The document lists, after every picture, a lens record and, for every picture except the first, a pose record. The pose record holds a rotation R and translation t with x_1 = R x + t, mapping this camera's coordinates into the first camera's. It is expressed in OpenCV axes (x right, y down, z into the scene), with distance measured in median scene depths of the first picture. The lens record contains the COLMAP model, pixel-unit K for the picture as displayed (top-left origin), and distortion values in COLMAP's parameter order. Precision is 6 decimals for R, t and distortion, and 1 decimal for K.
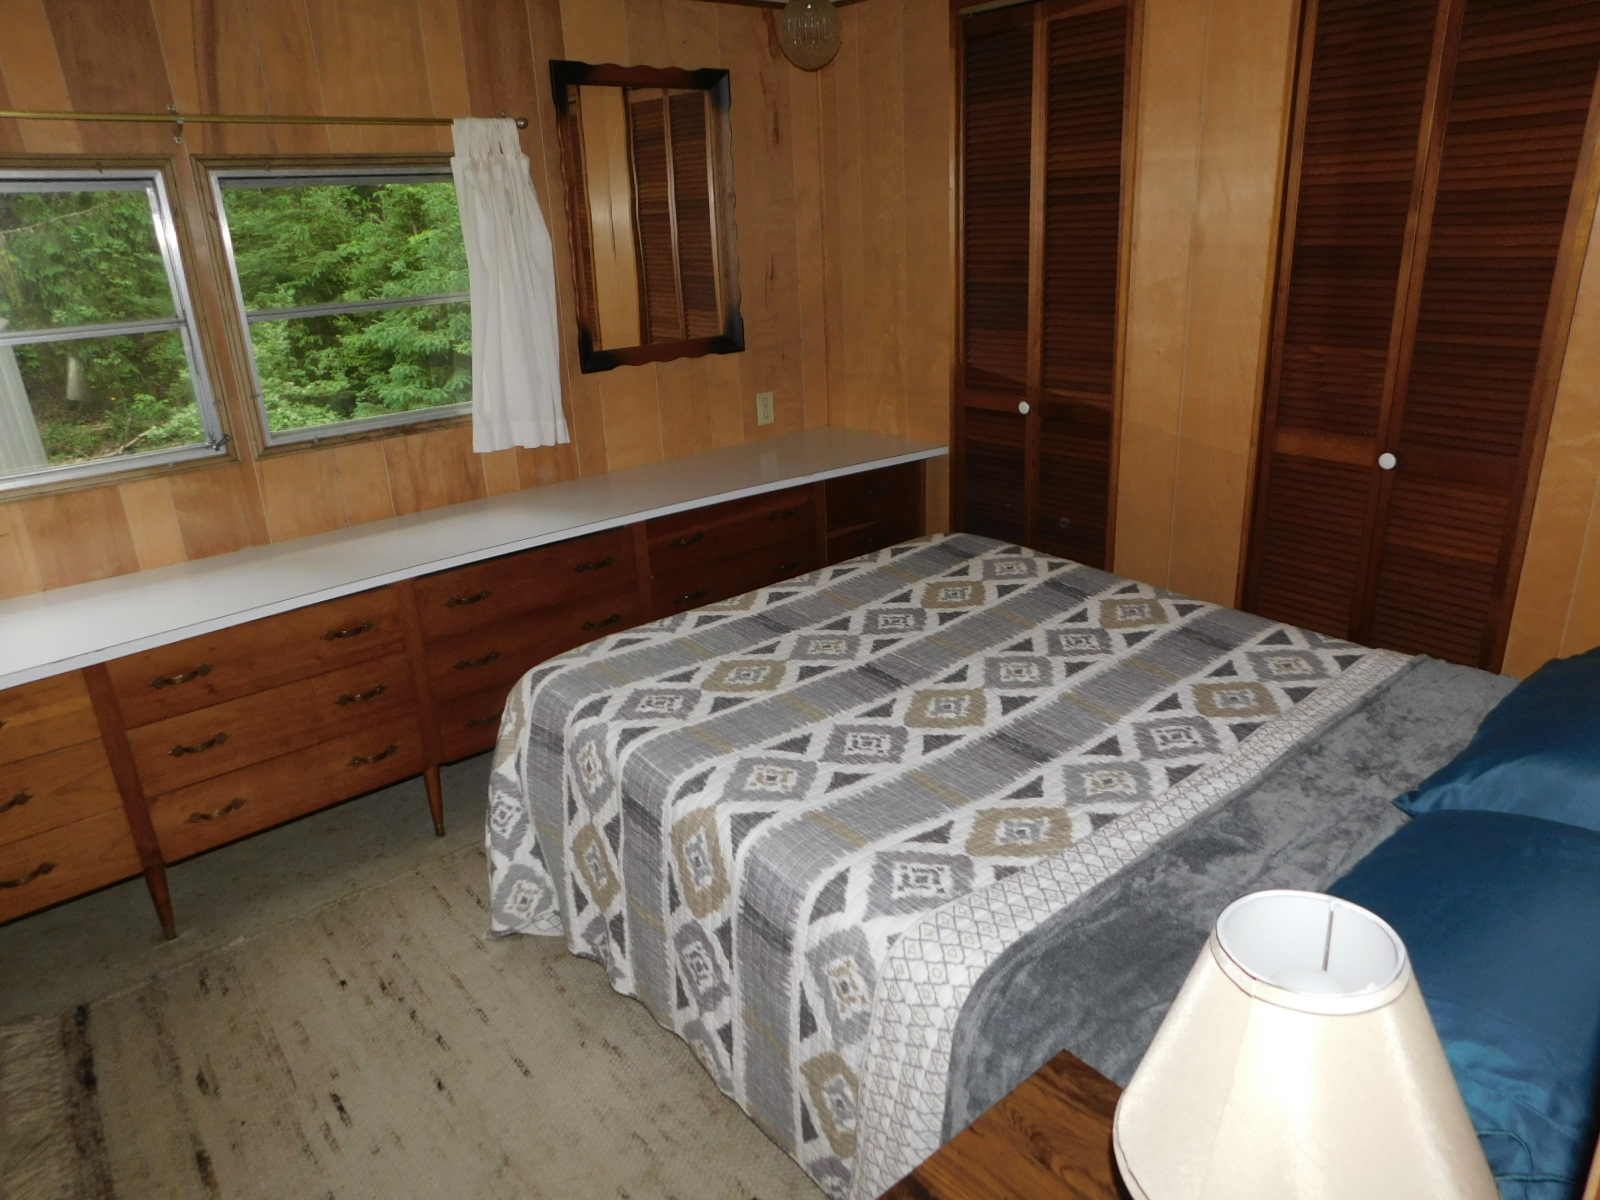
lens RADIAL K [[1050.6, 0, 805.8], [0, 1050.6, 595.4], [0, 0, 1]] dist [-0.072114, 0.055955]
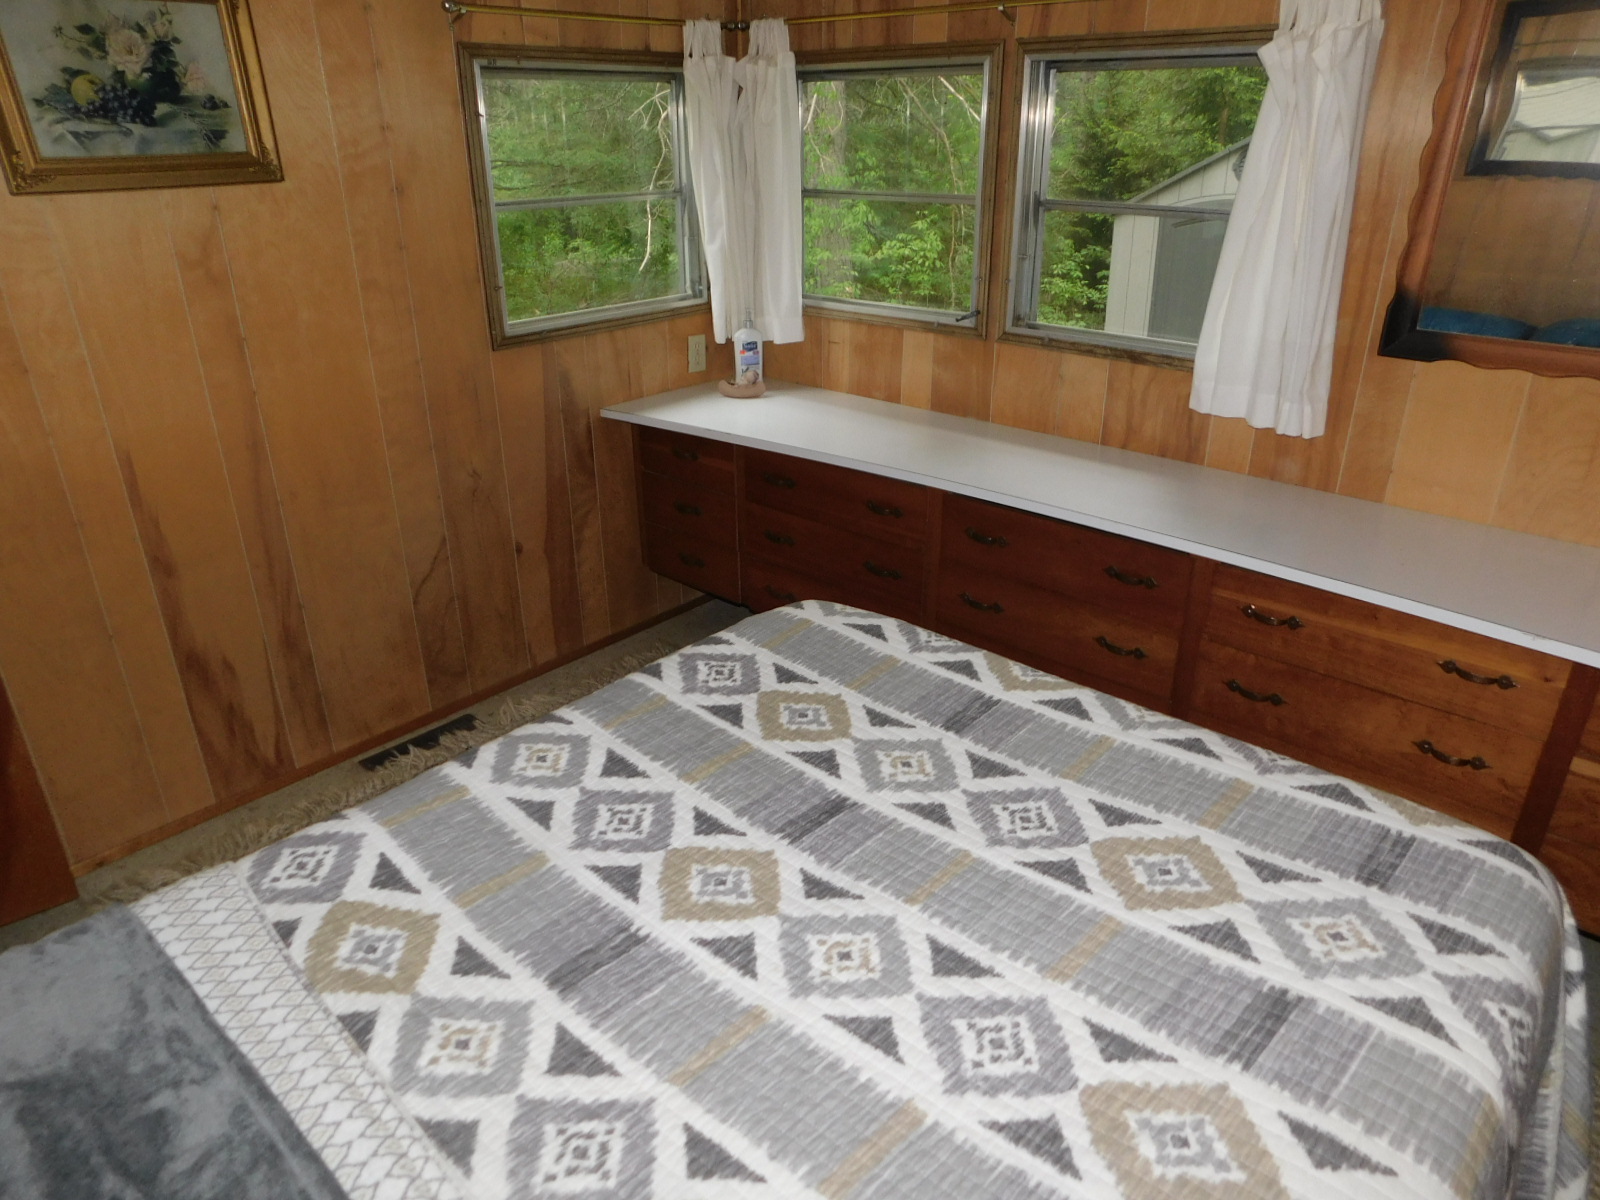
lens RADIAL K [[1050.6, 0, 805.8], [0, 1050.6, 595.4], [0, 0, 1]] dist [-0.072114, 0.055955]
pose [[0.145950, 0.445497, -0.883307, 0.546911], [-0.339438, 0.861216, 0.378270, -0.275384], [0.929236, 0.244619, 0.276914, 0.670443]]
